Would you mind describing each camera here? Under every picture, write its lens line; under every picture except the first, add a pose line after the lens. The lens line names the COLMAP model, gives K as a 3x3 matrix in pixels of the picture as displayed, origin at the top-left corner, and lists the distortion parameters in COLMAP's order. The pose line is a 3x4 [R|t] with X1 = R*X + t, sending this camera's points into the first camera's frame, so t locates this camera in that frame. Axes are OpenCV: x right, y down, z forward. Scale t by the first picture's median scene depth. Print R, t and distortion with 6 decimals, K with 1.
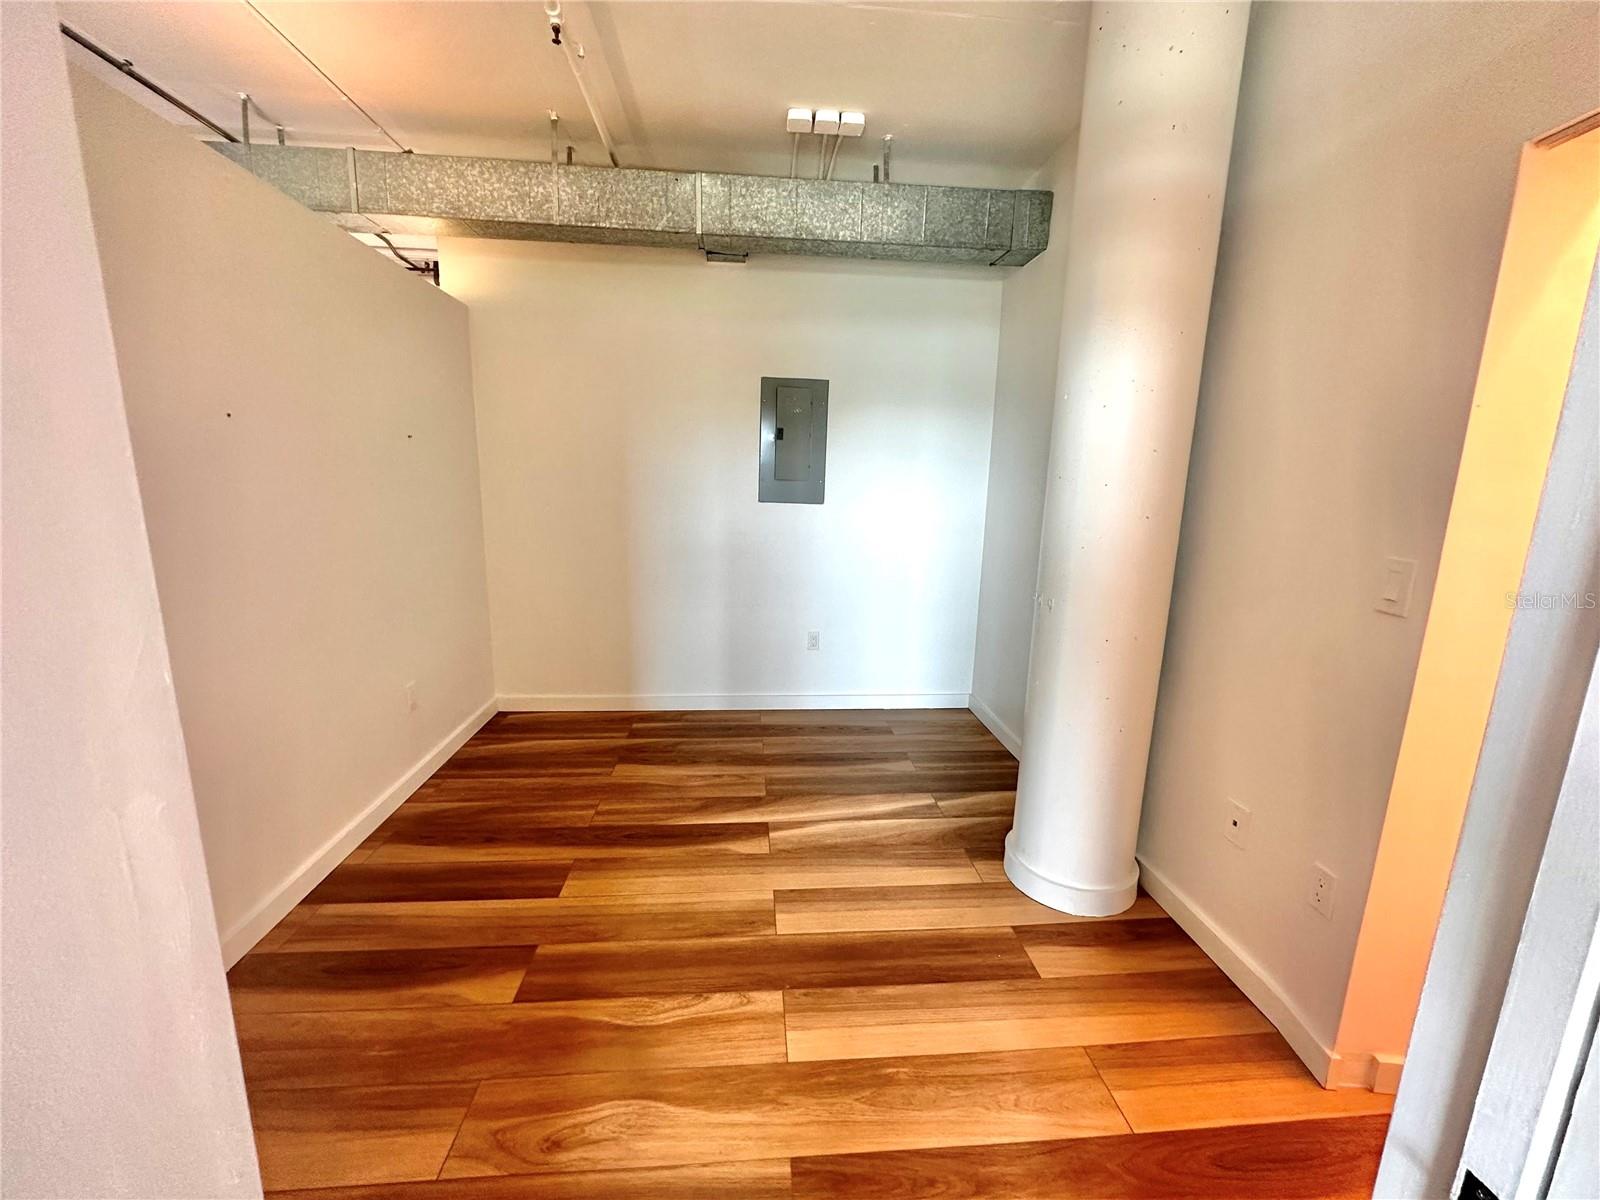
lens RADIAL K [[641.3, 0, 797.5], [0, 641.3, 598.1], [0, 0, 1]] dist [0.000030, 0.000185]
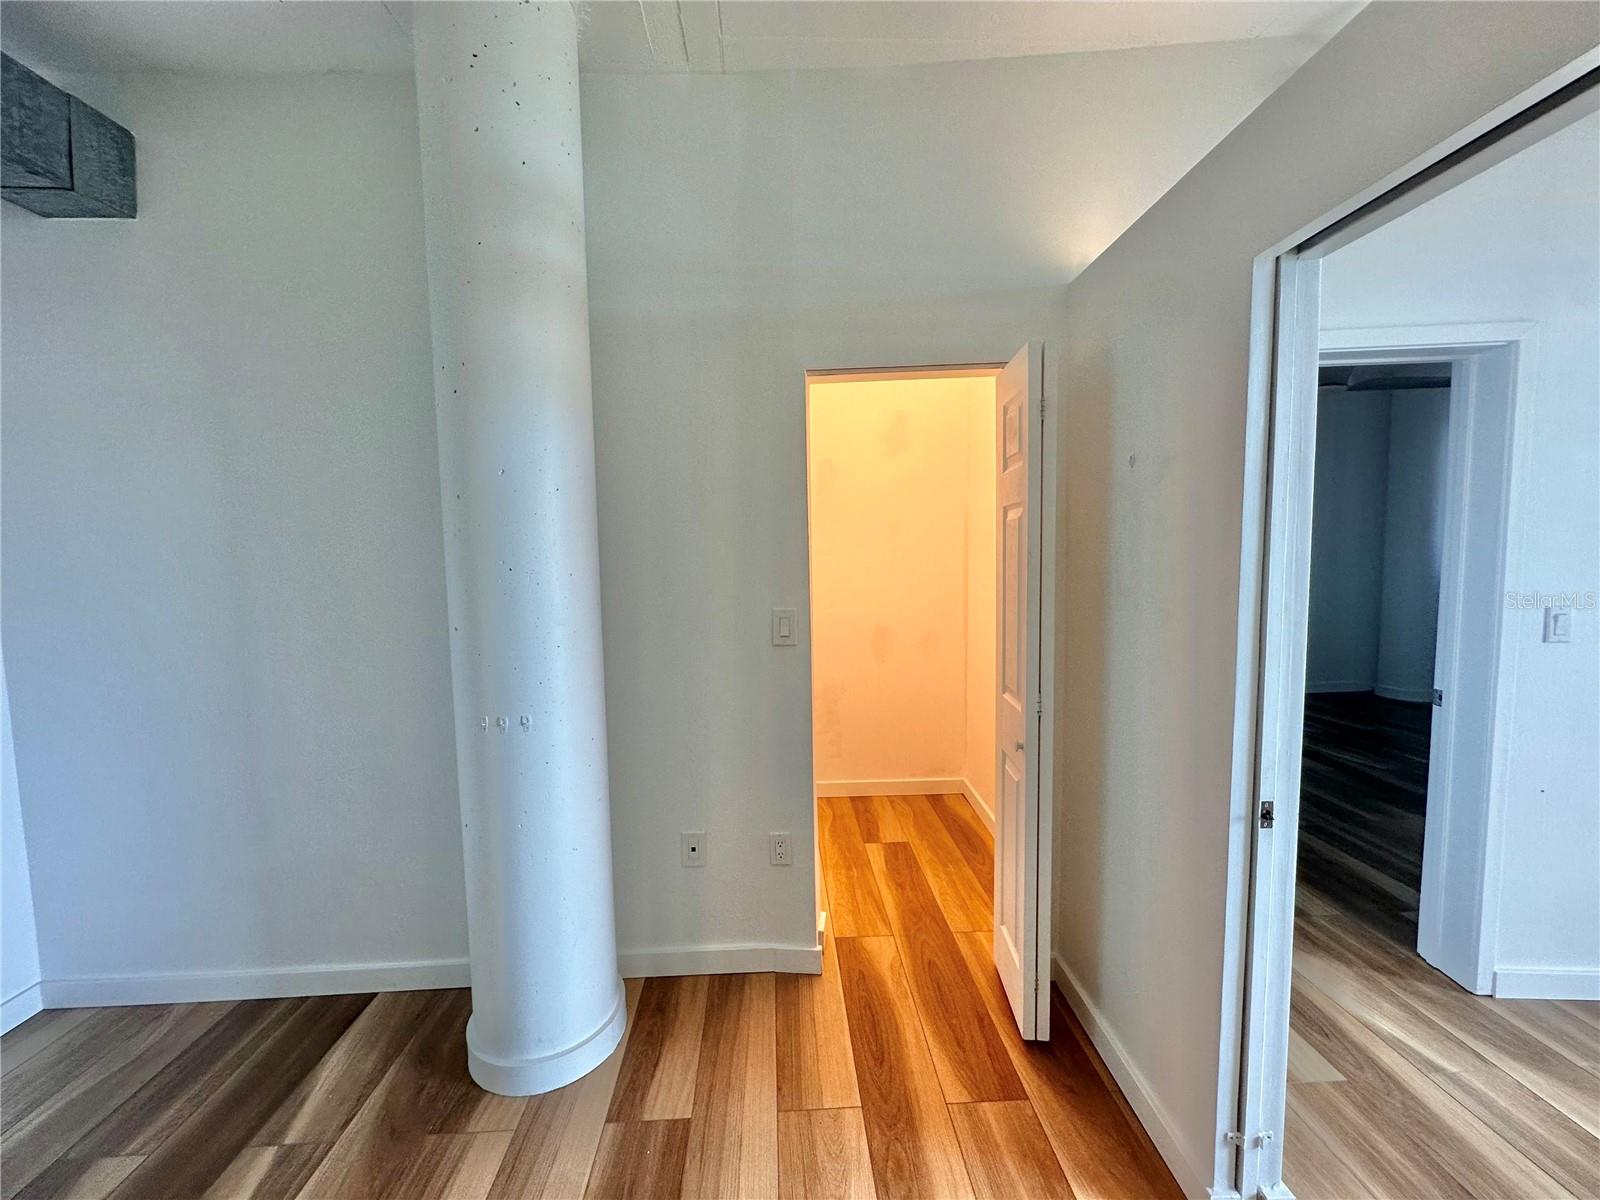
lens RADIAL K [[641.3, 0, 797.5], [0, 641.3, 598.1], [0, 0, 1]] dist [0.000030, 0.000185]
pose [[0.033062, -0.103631, 0.994066, -0.412785], [0.207678, 0.973613, 0.094592, -0.161029], [-0.977638, 0.203318, 0.053712, 0.634543]]
